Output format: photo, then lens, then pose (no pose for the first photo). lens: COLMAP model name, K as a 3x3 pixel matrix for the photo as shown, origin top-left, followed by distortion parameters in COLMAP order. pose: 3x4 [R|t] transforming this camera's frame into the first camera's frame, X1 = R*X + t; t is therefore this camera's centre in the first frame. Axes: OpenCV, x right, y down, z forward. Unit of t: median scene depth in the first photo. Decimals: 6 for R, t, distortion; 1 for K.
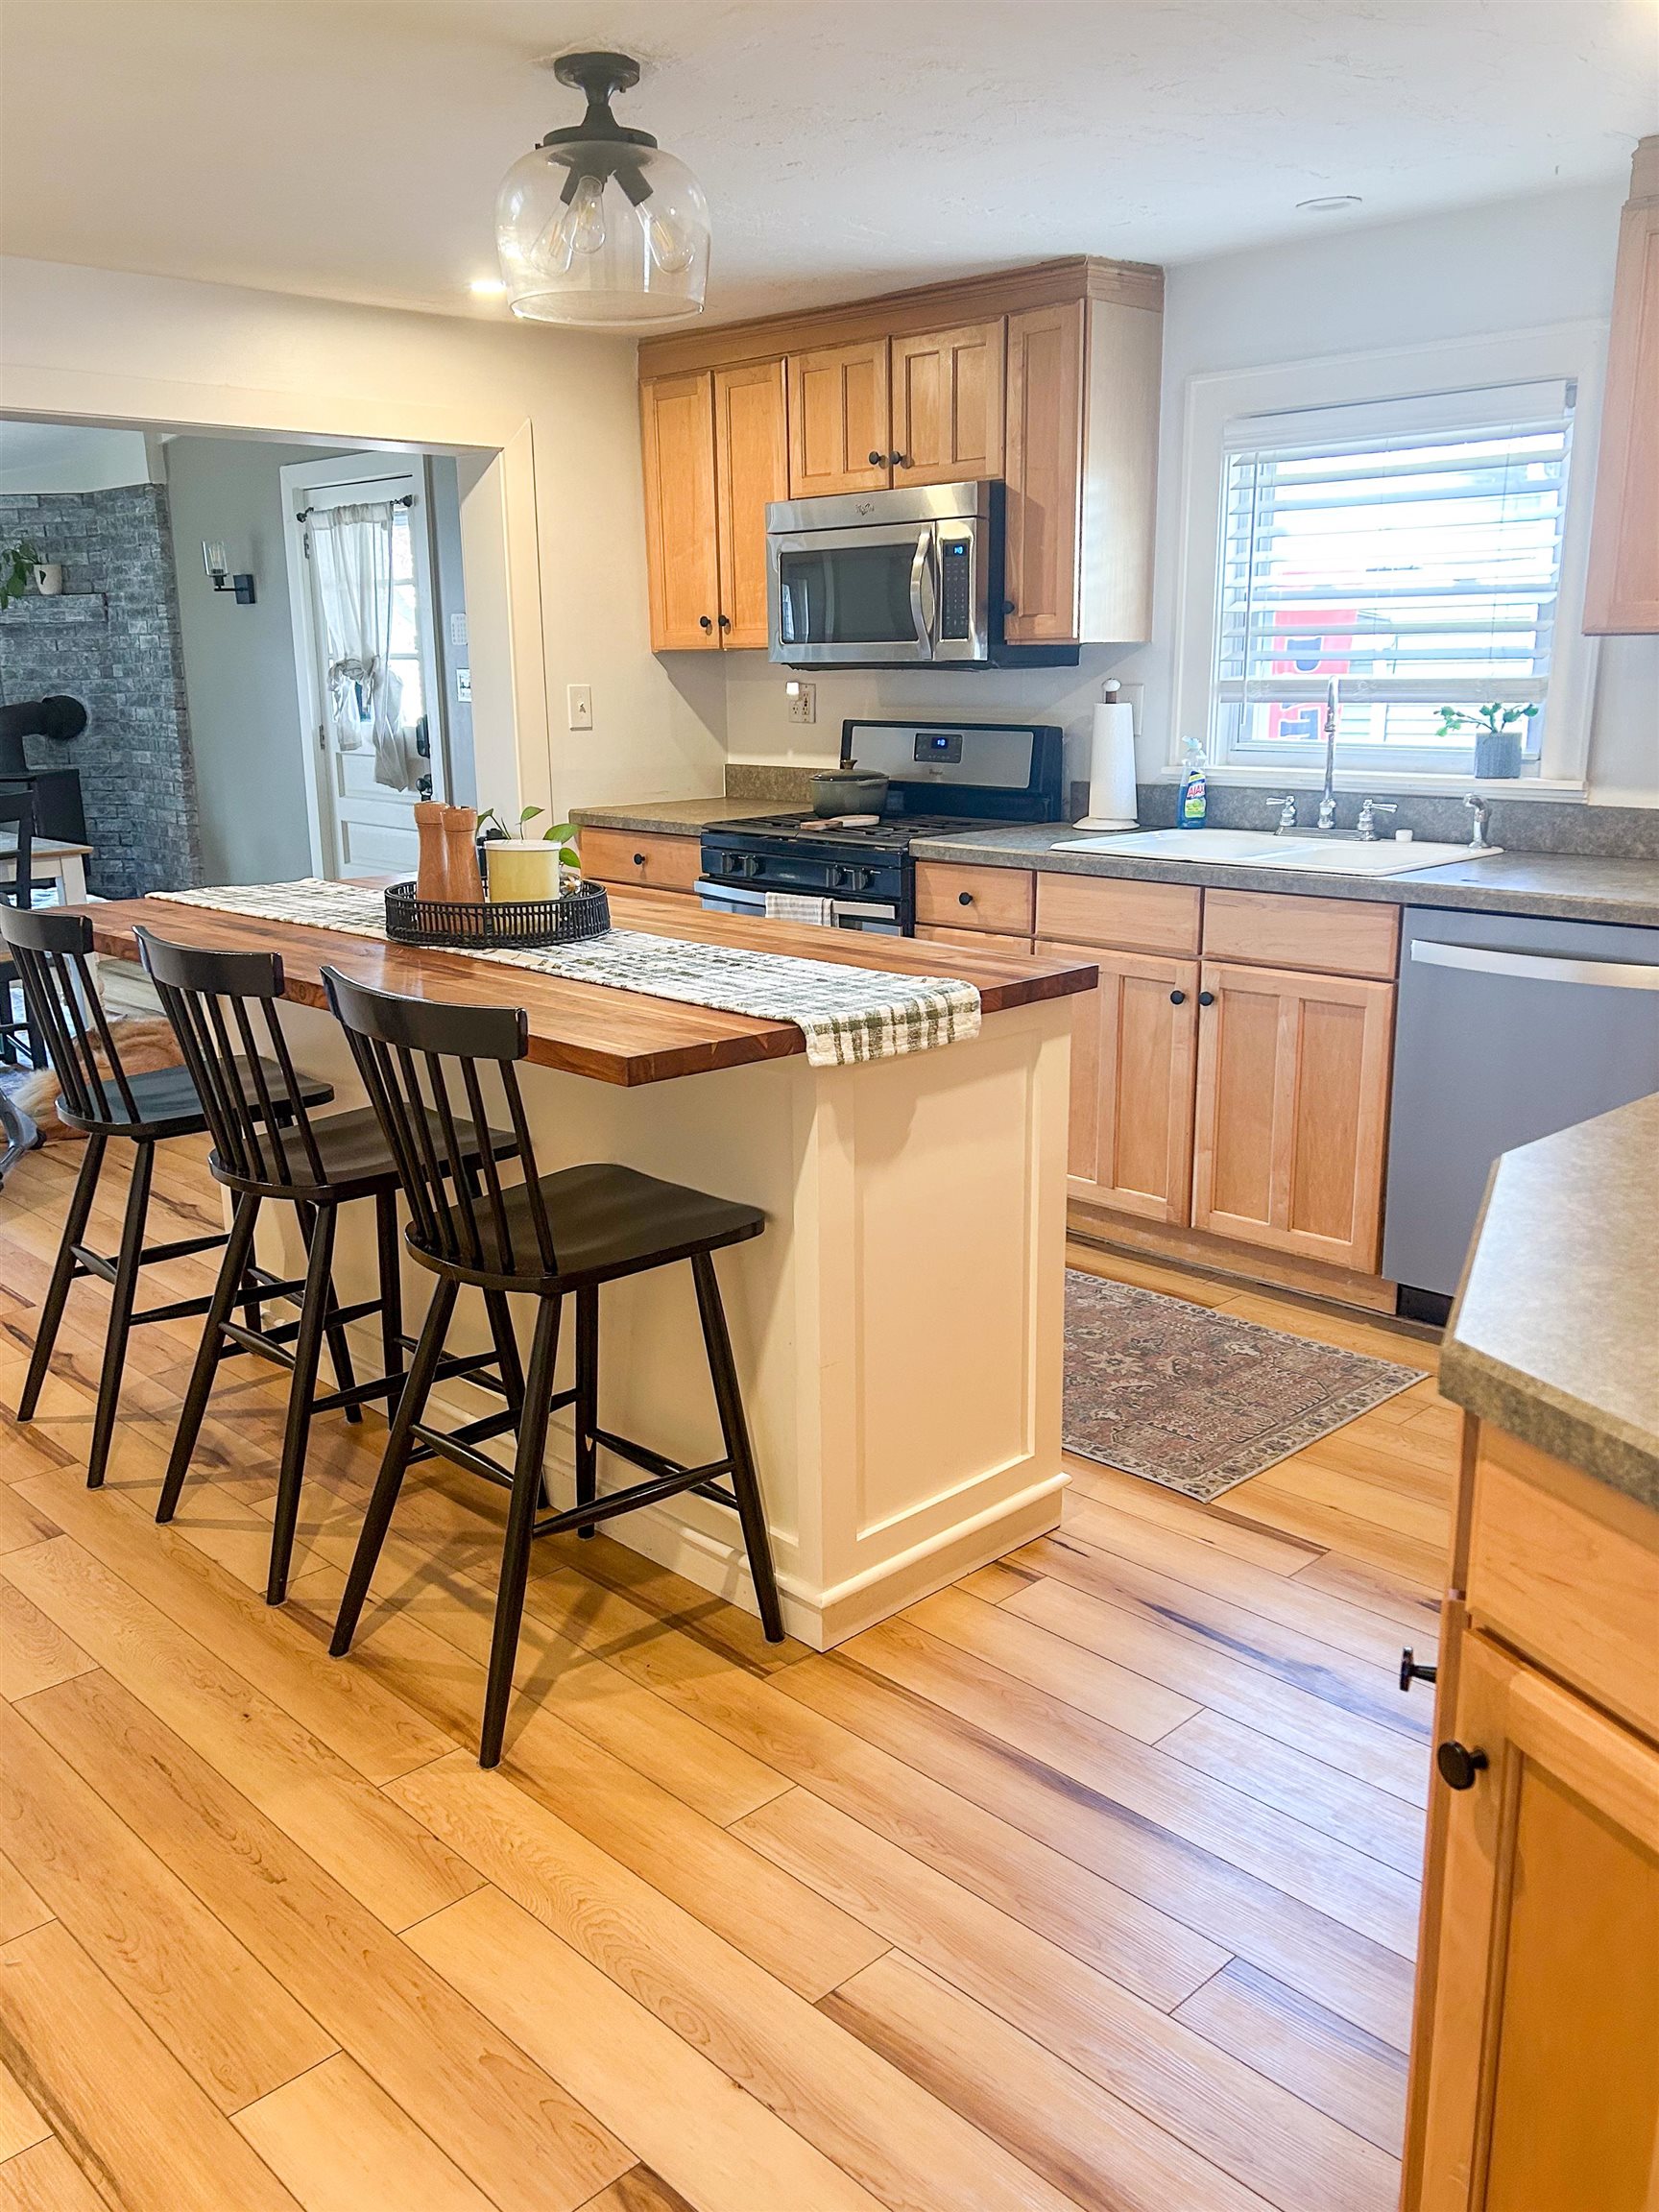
lens RADIAL K [[1733.7, 0, 839.3], [0, 1733.7, 1105.4], [0, 0, 1]] dist [0.053567, -0.053186]
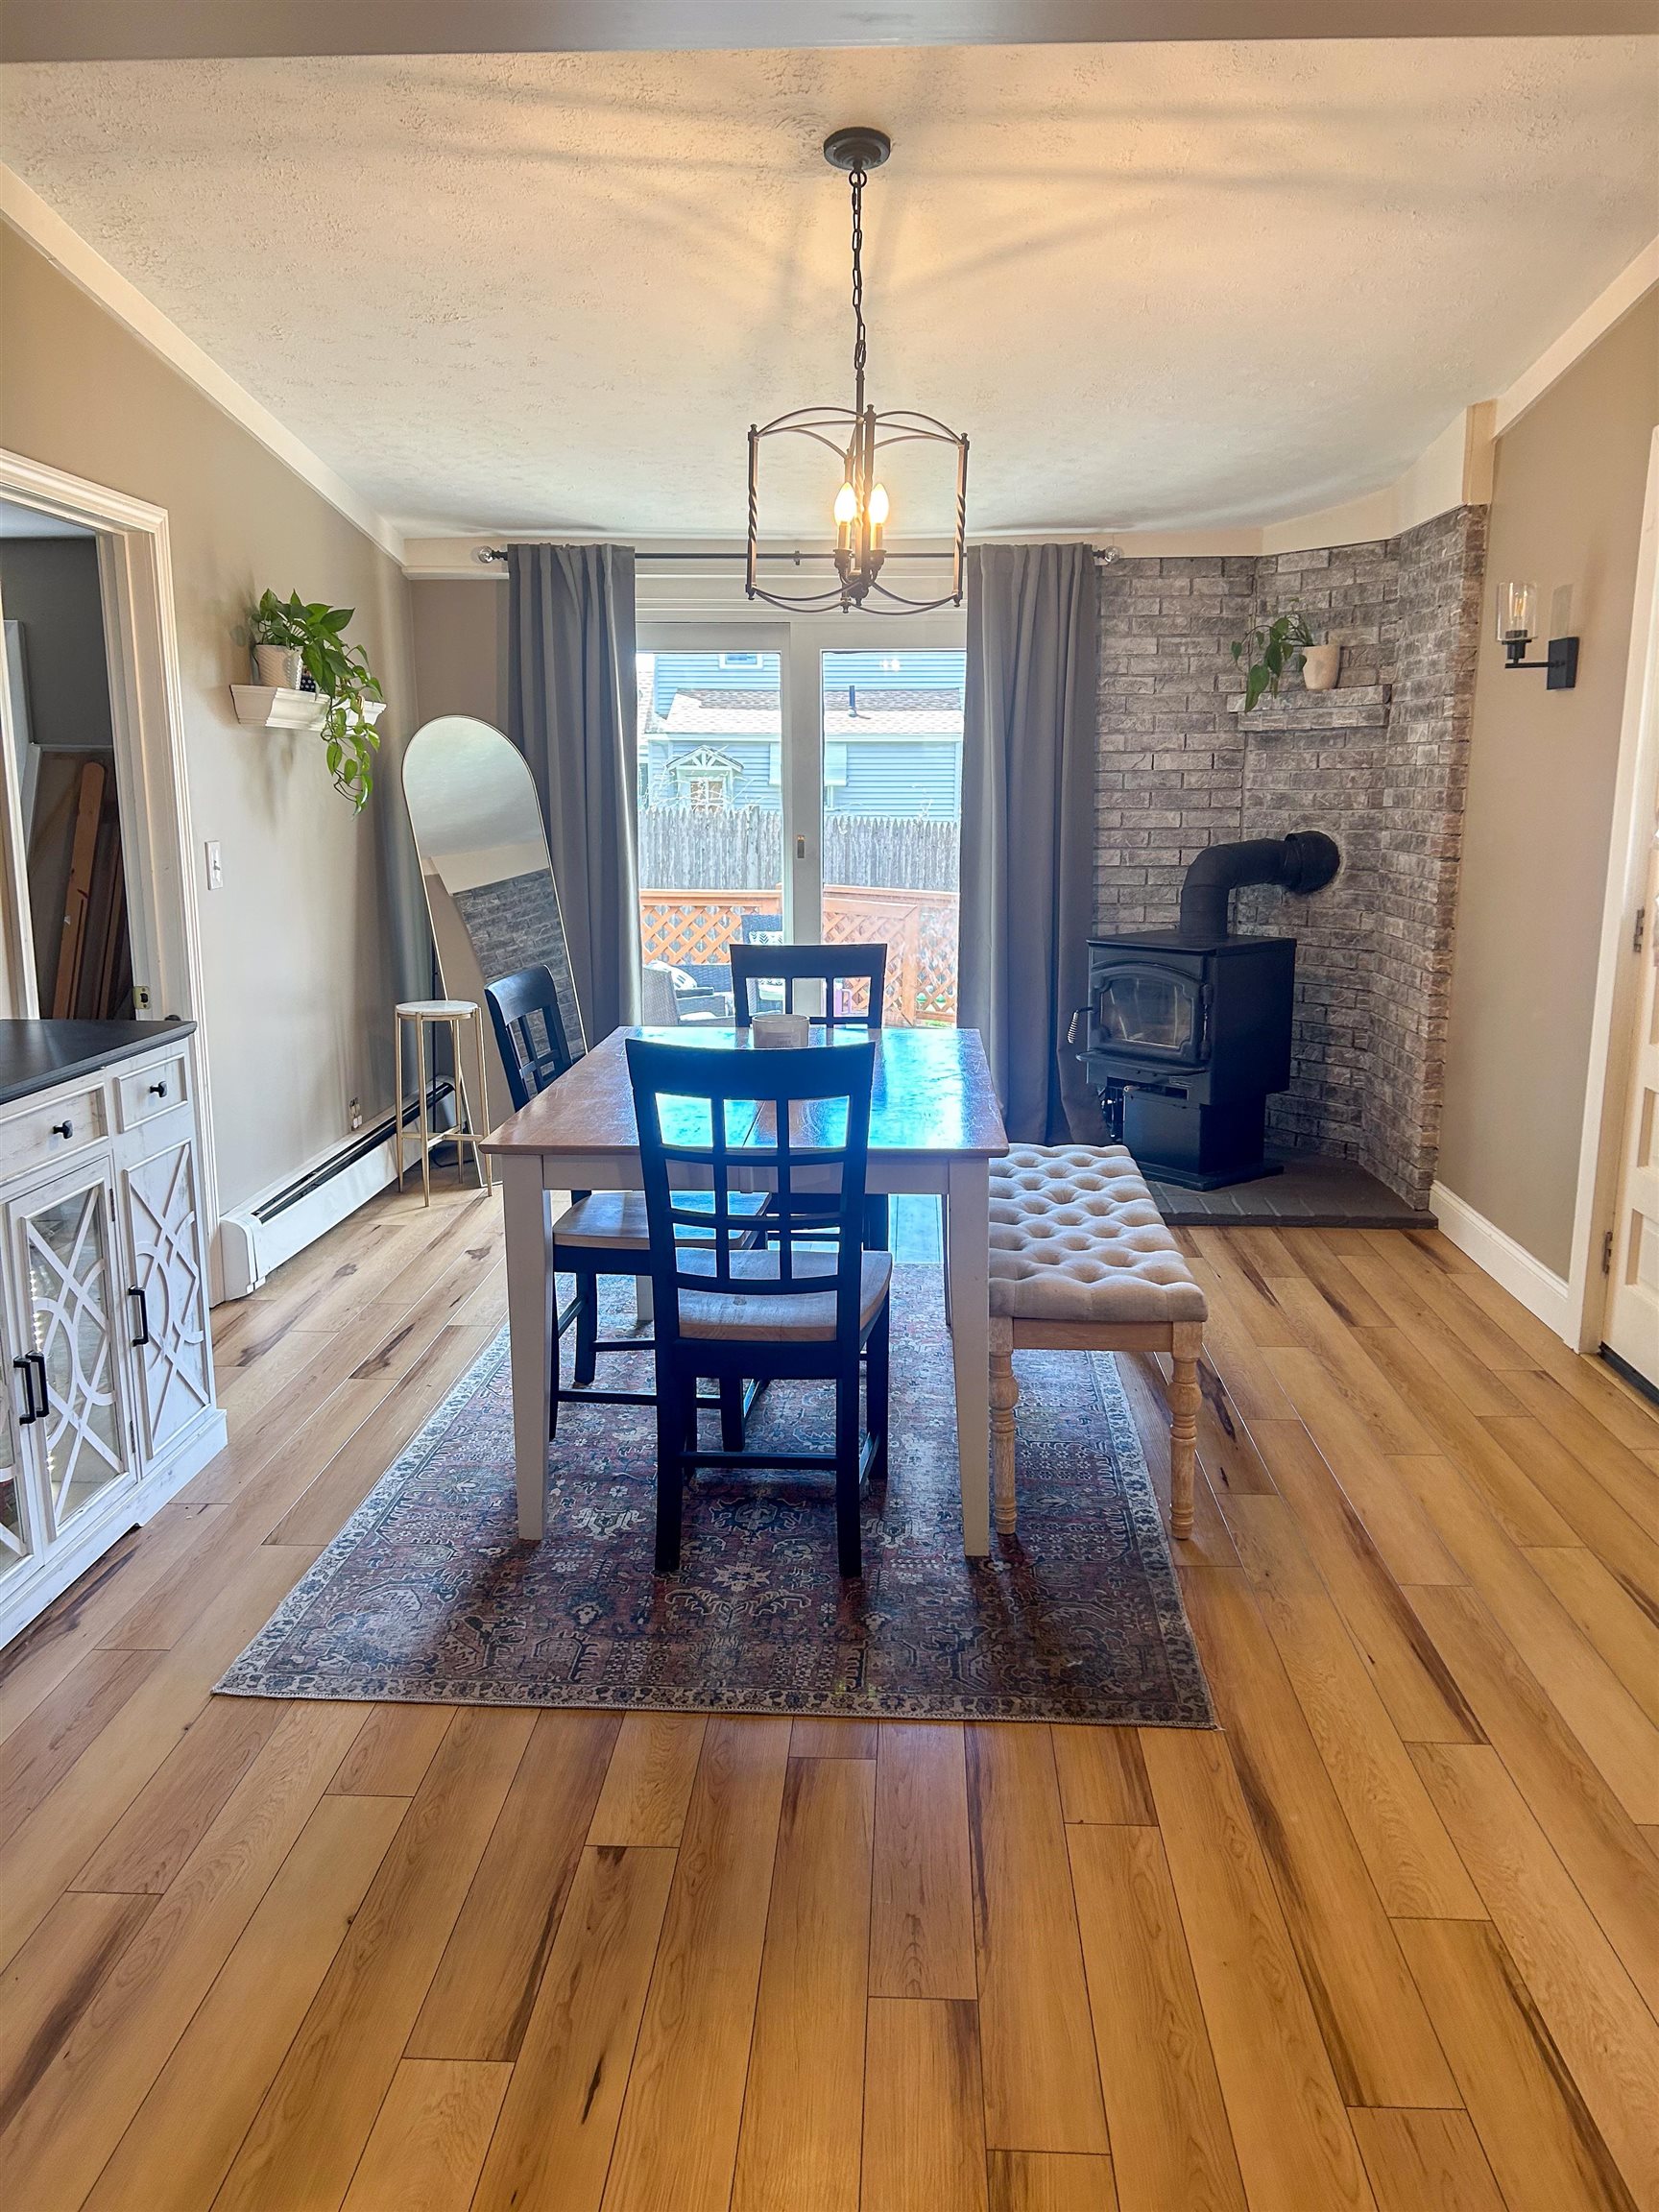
lens RADIAL K [[1733.7, 0, 839.3], [0, 1733.7, 1105.4], [0, 0, 1]] dist [0.053567, -0.053186]
pose [[0.699610, 0.147115, -0.699216, -0.075087], [-0.189996, 0.981647, 0.016436, -0.105184], [0.688801, 0.121349, 0.714722, 0.397445]]
